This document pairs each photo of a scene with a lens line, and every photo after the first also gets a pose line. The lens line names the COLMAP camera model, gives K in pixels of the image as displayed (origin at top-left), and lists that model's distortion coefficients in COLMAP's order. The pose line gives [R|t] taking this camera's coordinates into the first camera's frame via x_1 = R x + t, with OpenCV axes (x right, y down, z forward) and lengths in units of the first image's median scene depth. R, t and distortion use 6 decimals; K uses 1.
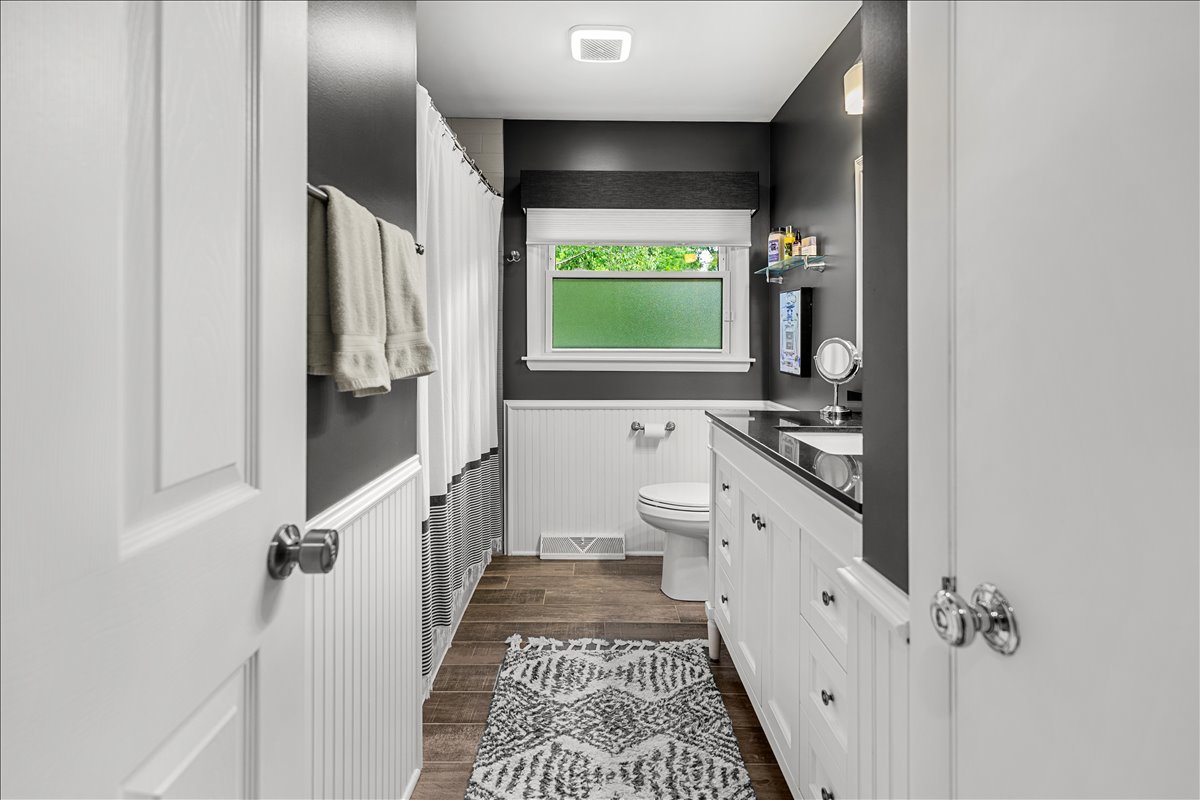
lens RADIAL K [[644.3, 0, 608.8], [0, 644.3, 368.3], [0, 0, 1]] dist [-0.000926, 0.000350]
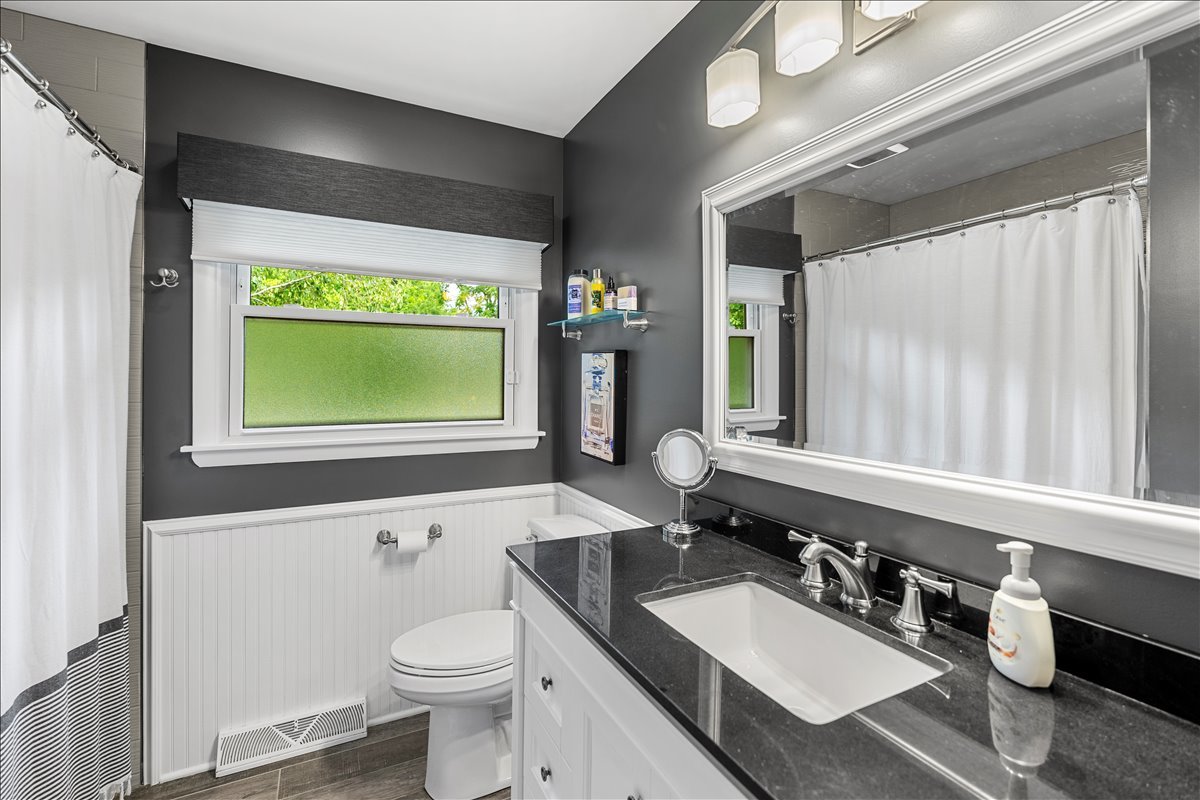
lens RADIAL K [[536.4, 0, 592.3], [0, 536.4, 378.6], [0, 0, 1]] dist [-0.002757, 0.000334]
pose [[0.907567, 0.005295, 0.419874, 0.002162], [-0.003574, 0.999982, -0.004886, -0.080505], [-0.419893, 0.002933, 0.907569, 0.390973]]
